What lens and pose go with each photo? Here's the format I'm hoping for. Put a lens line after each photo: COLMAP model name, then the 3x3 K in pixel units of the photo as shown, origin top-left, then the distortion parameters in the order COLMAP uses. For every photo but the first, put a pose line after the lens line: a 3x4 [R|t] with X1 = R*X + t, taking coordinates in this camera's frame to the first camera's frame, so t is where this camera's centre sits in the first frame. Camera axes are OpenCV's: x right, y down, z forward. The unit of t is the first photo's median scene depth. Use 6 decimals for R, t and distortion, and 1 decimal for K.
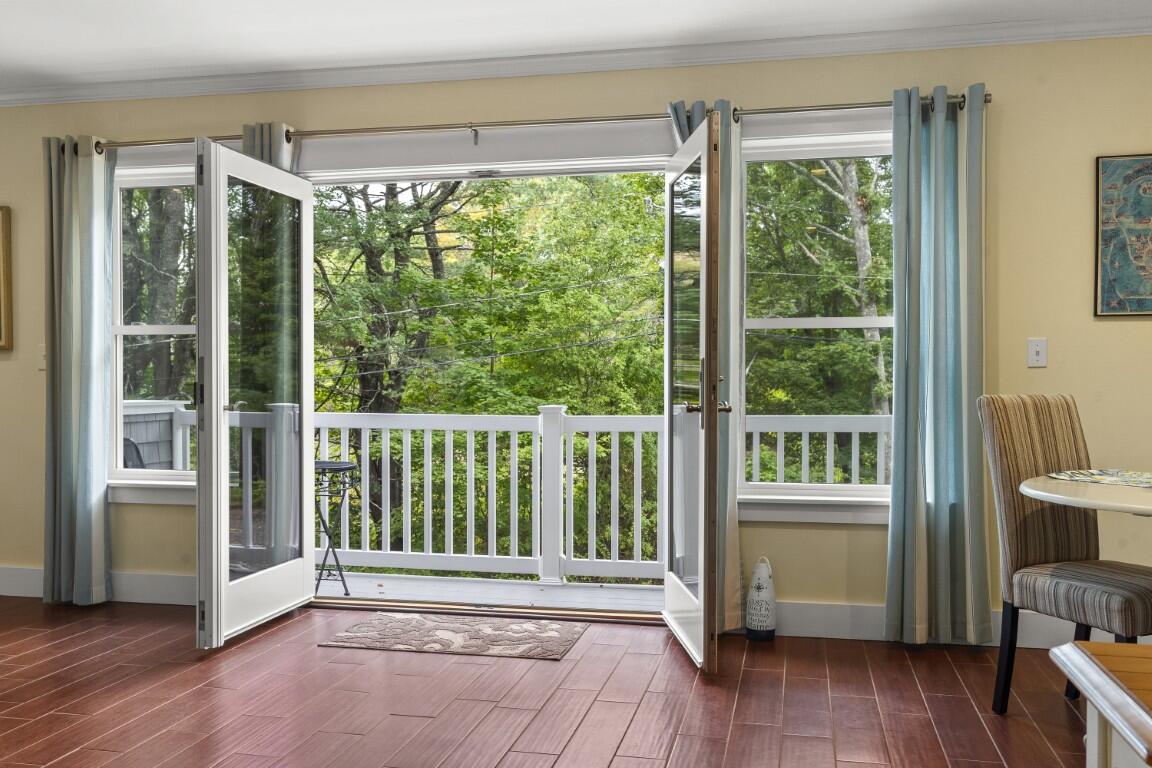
lens RADIAL K [[1039.4, 0, 567.1], [0, 1039.4, 387.4], [0, 0, 1]] dist [0.043359, 0.004288]
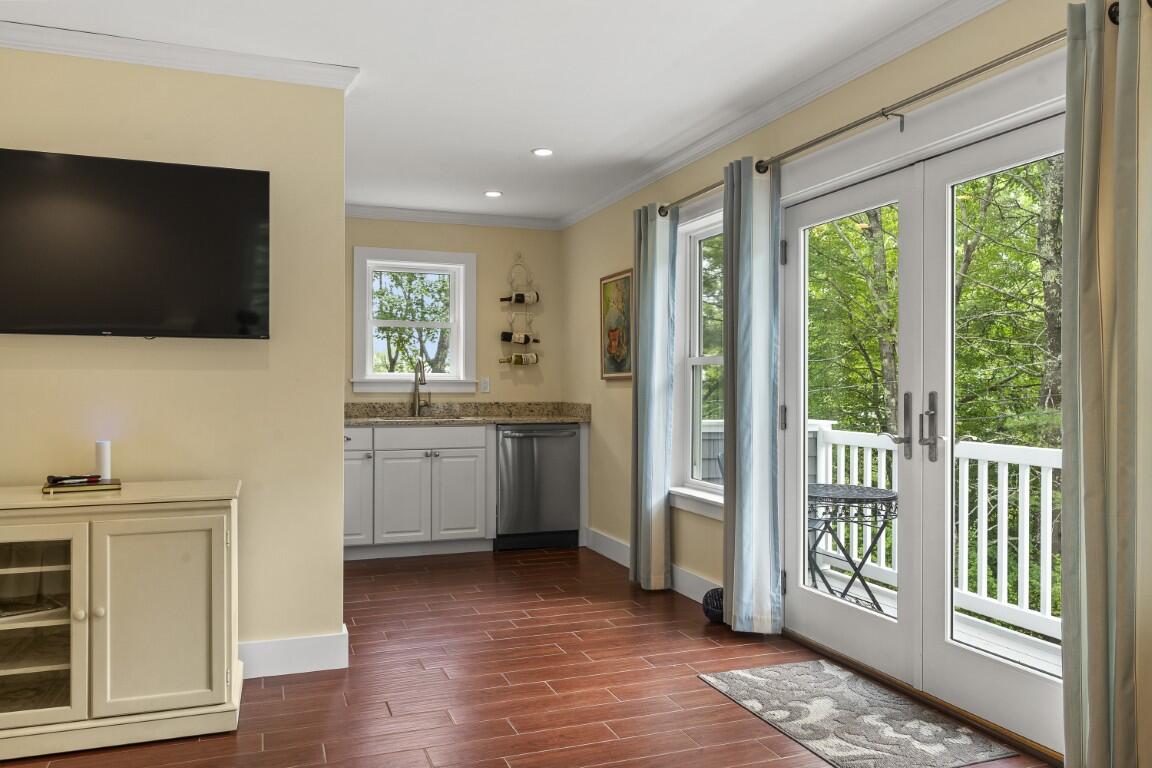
lens RADIAL K [[856.4, 0, 579.1], [0, 856.4, 387.3], [0, 0, 1]] dist [-0.015640, -0.000416]
pose [[0.539556, 0.001360, -0.841949, 0.378539], [-0.011053, 0.999924, -0.005468, -0.022594], [0.841877, 0.012257, 0.539530, 0.450060]]
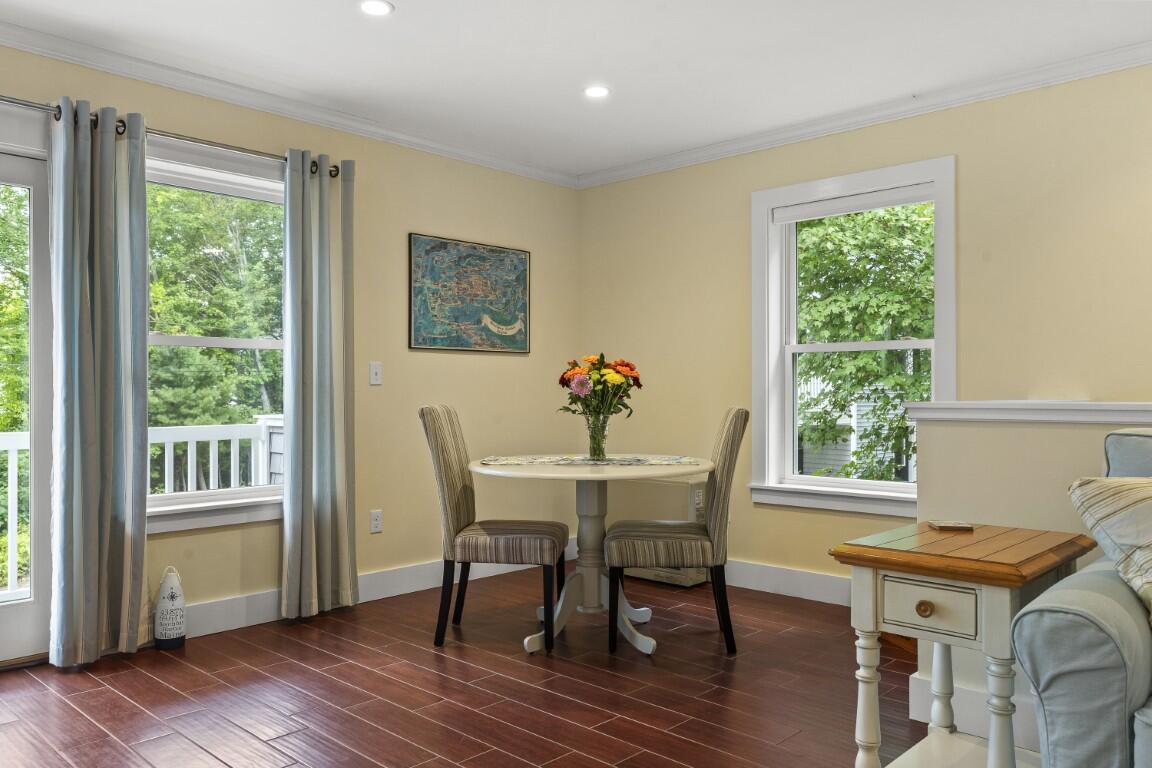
lens RADIAL K [[856.4, 0, 572.1], [0, 856.4, 388.8], [0, 0, 1]] dist [-0.015640, -0.000416]
pose [[0.521247, 0.004296, 0.853395, -0.338620], [0.007629, 0.999924, -0.009694, -0.001708], [-0.853372, 0.011564, 0.521175, 0.232296]]
